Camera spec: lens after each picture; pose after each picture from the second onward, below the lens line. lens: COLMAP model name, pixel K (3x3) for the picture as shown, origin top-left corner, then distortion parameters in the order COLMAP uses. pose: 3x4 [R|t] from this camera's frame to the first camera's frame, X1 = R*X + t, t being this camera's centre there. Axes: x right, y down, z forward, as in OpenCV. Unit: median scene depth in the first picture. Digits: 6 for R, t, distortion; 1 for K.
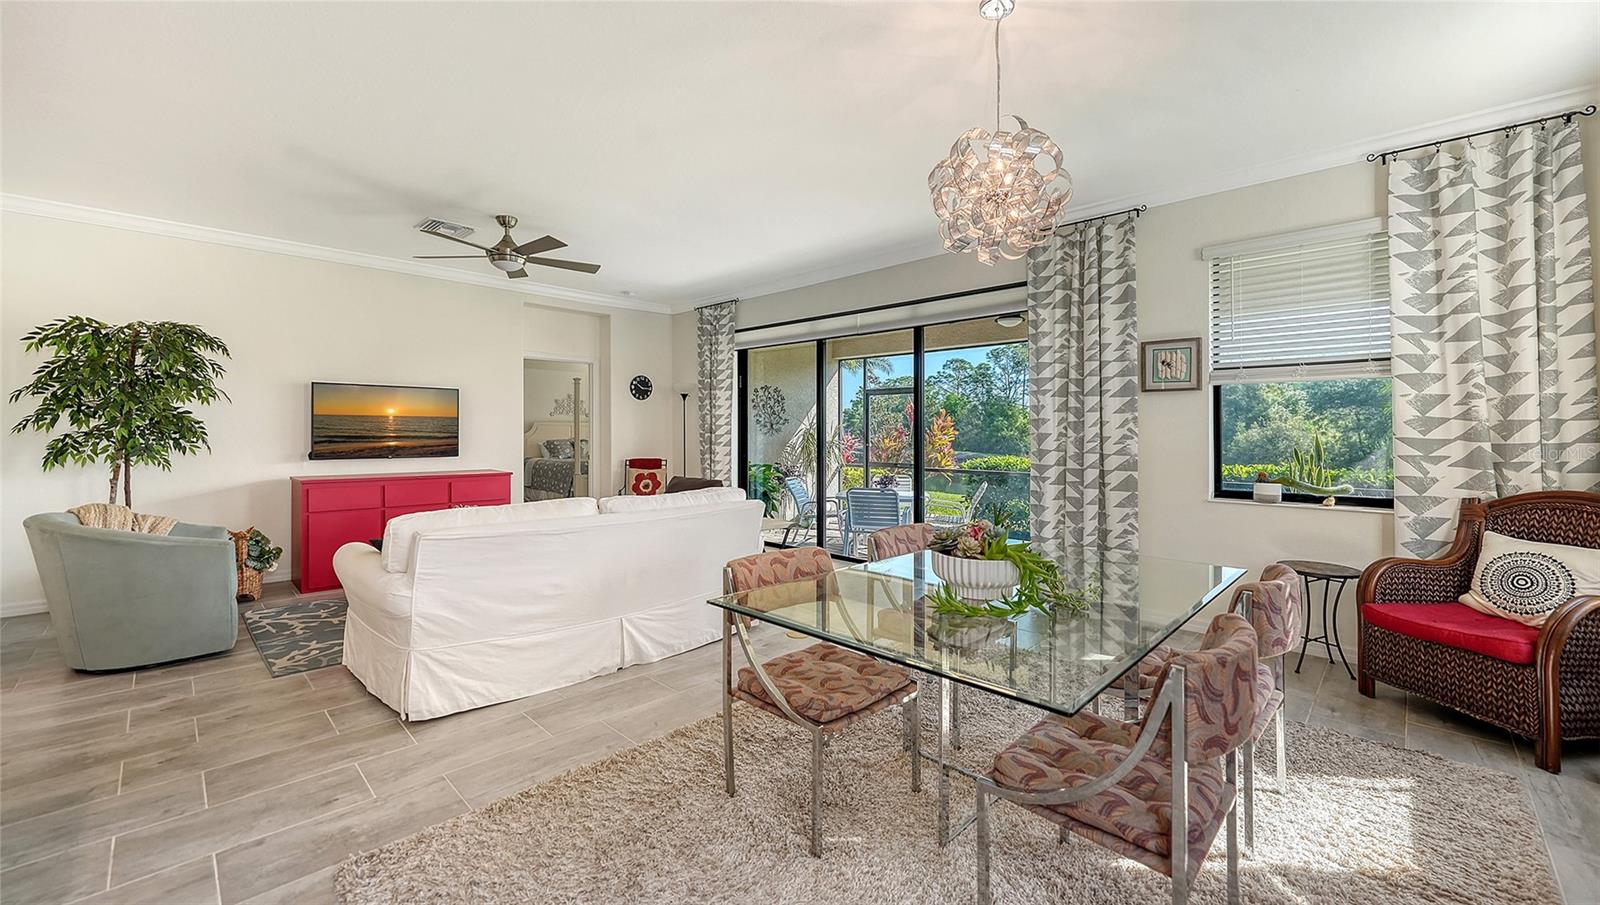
lens RADIAL K [[630.3, 0, 801.1], [0, 630.3, 425.5], [0, 0, 1]] dist [-0.000111, -0.000166]
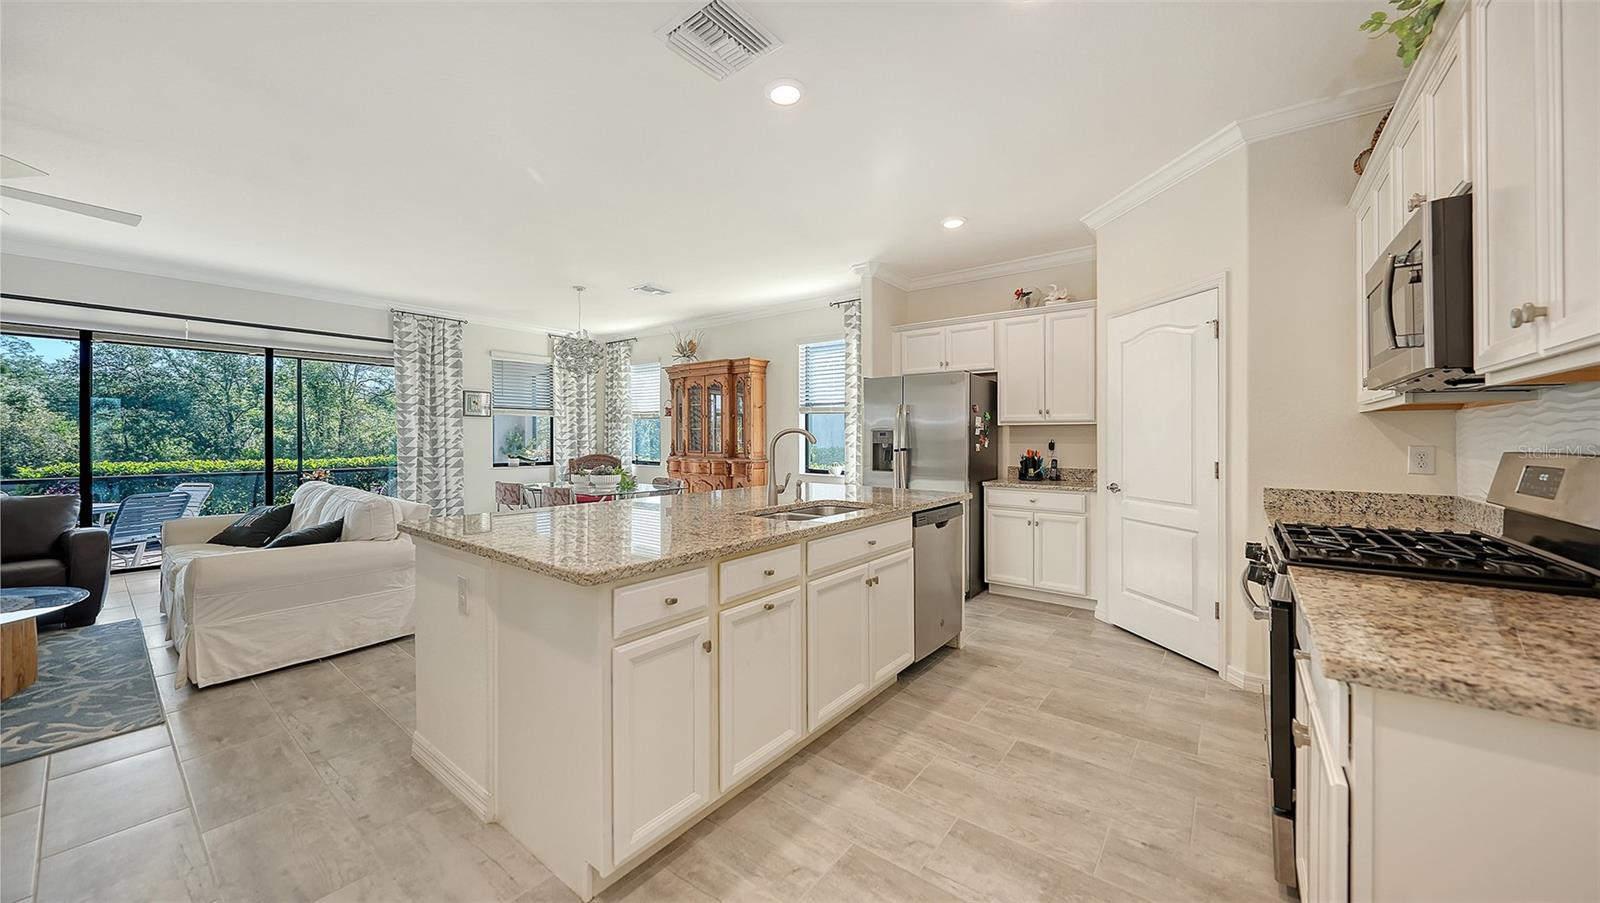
lens RADIAL K [[561.3, 0, 799.8], [0, 561.3, 440.0], [0, 0, 1]] dist [-0.000340, -0.000130]
pose [[-0.113943, -0.007107, 0.993462, -1.277638], [-0.015184, 0.999870, 0.005412, -0.004408], [-0.993371, -0.014468, -0.114036, 0.163371]]
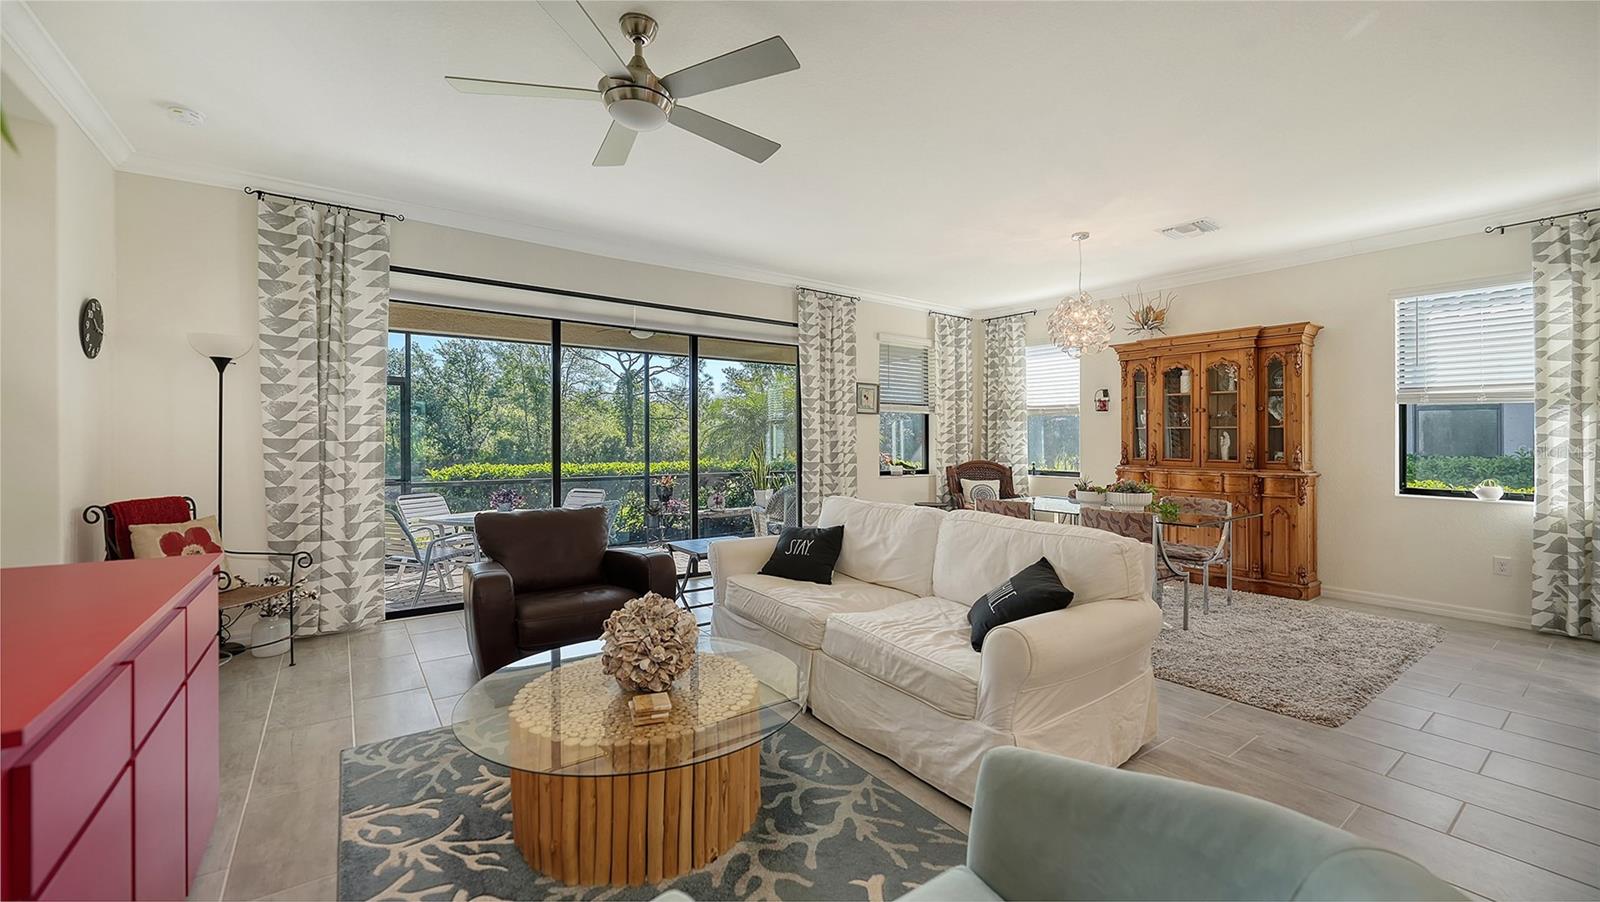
lens RADIAL K [[631.5, 0, 798.5], [0, 631.5, 443.3], [0, 0, 1]] dist [-0.000751, -0.000134]
pose [[0.164759, -0.009404, 0.986289, -1.043472], [-0.014660, 0.999821, 0.011982, 0.004818], [-0.986225, -0.016433, 0.164592, 0.865470]]
